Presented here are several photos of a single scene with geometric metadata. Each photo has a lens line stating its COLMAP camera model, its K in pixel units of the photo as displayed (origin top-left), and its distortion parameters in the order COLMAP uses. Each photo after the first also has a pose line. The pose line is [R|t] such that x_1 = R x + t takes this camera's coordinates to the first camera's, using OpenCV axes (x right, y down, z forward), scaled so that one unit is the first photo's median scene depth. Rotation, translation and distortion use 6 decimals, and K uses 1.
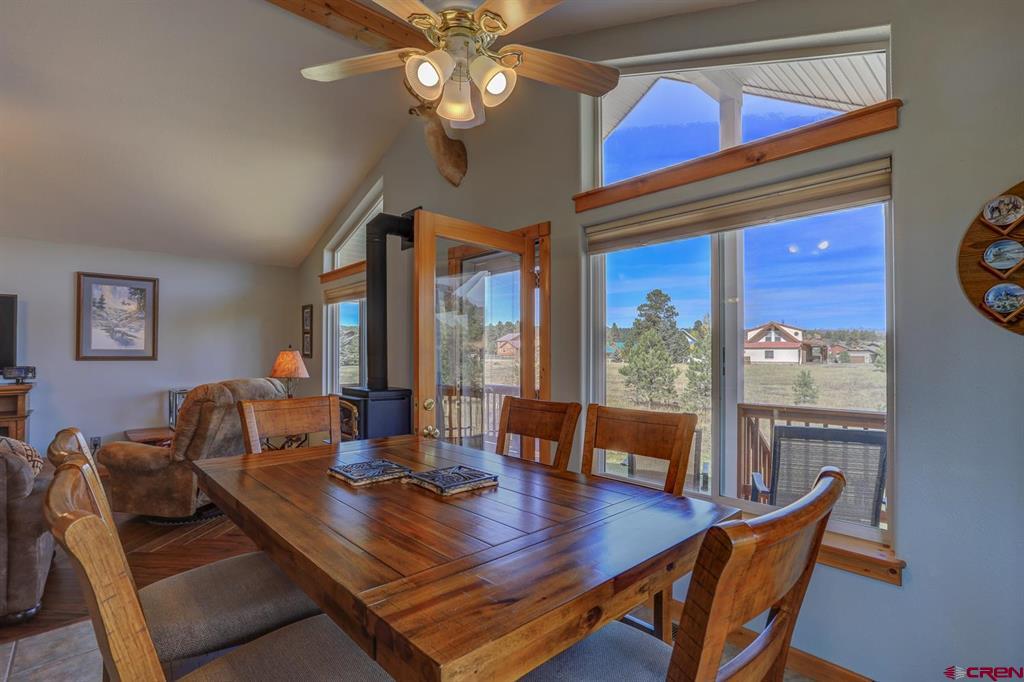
lens RADIAL K [[484.2, 0, 520.3], [0, 484.2, 346.8], [0, 0, 1]] dist [-0.071777, 0.035873]
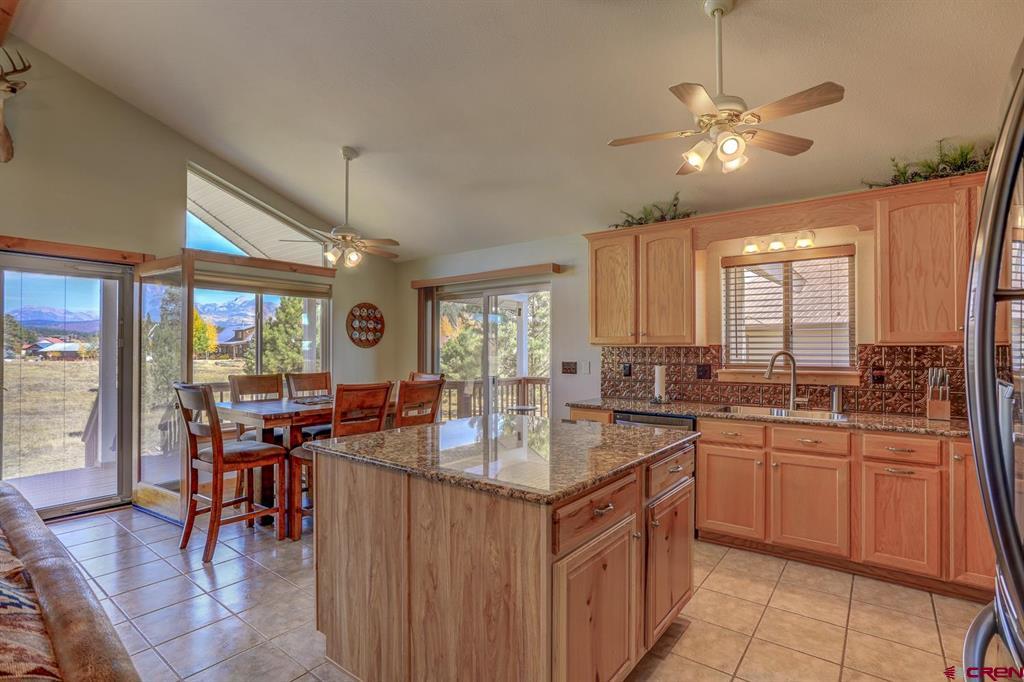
lens RADIAL K [[484.2, 0, 520.3], [0, 484.2, 346.8], [0, 0, 1]] dist [-0.071777, 0.035873]
pose [[-0.178545, 0.003292, 0.983926, -1.039545], [-0.013581, 0.999891, -0.005810, -0.004101], [-0.983838, -0.014400, -0.178481, 0.146930]]
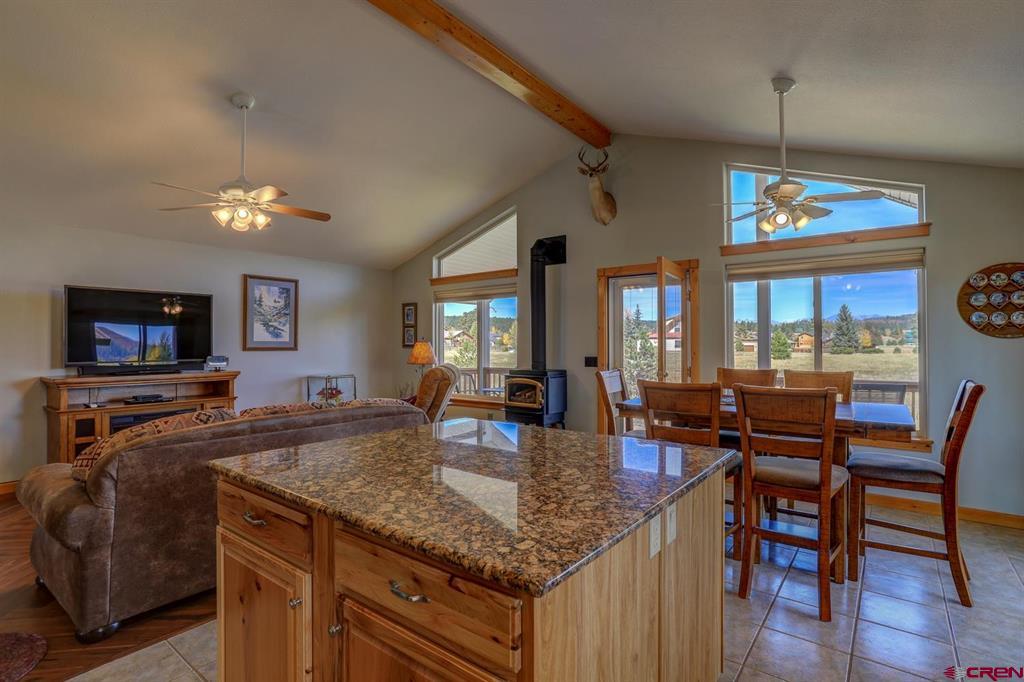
lens RADIAL K [[488.0, 0, 511.7], [0, 488.0, 338.0], [0, 0, 1]] dist [-0.071615, 0.037008]
pose [[0.986870, -0.001180, 0.161513, -0.573110], [0.000847, 0.999997, 0.002128, -0.005593], [-0.161515, -0.001964, 0.986868, -0.326075]]
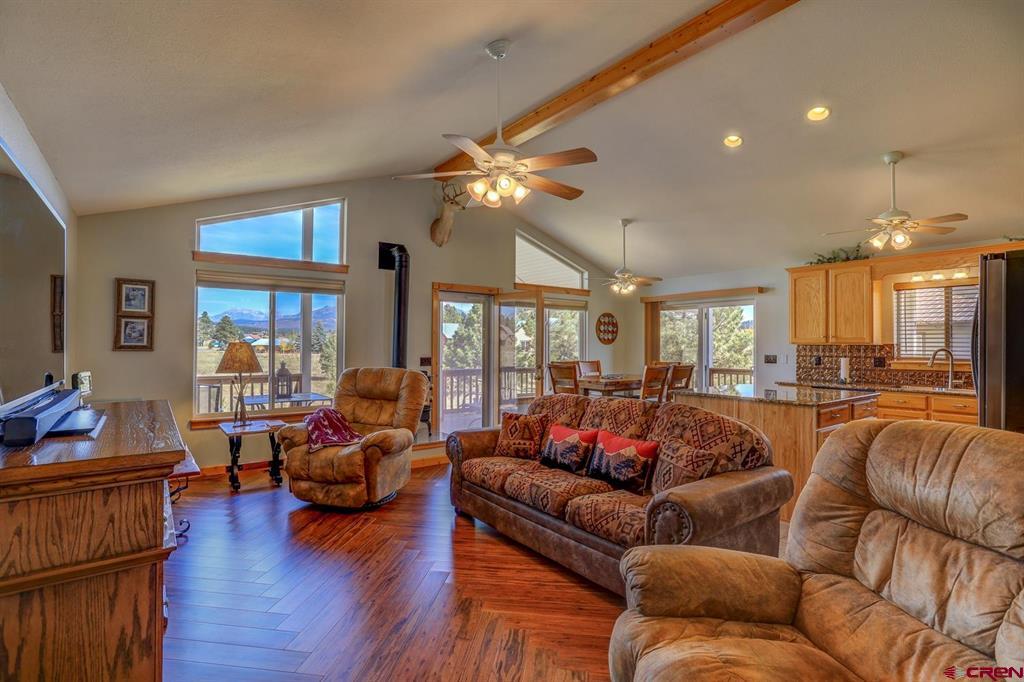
lens RADIAL K [[488.0, 0, 511.7], [0, 488.0, 338.0], [0, 0, 1]] dist [-0.071615, 0.037008]
pose [[0.101175, 0.012967, 0.994784, -1.615594], [-0.018049, 0.999774, -0.011196, -0.000723], [-0.994705, -0.016822, 0.101386, 0.523254]]
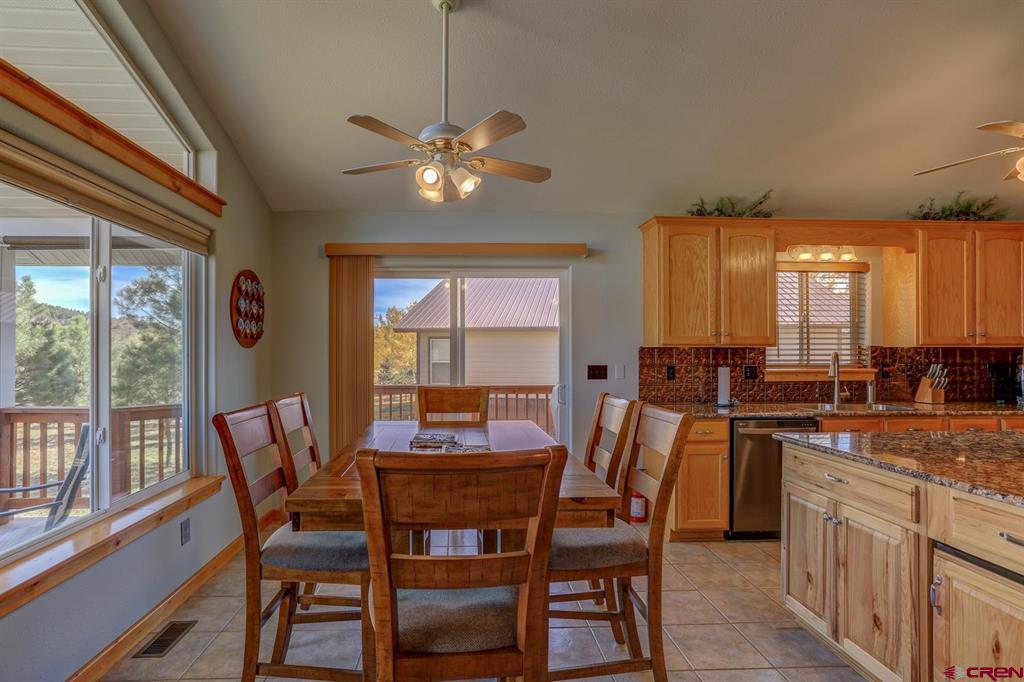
lens RADIAL K [[505.8, 0, 476.8], [0, 505.8, 345.7], [0, 0, 1]] dist [-0.021010, 0.000589]
pose [[-0.761314, 0.003322, 0.648375, -0.420438], [-0.010154, 0.999803, -0.017044, 0.003640], [-0.648304, -0.019559, -0.761131, 0.724279]]
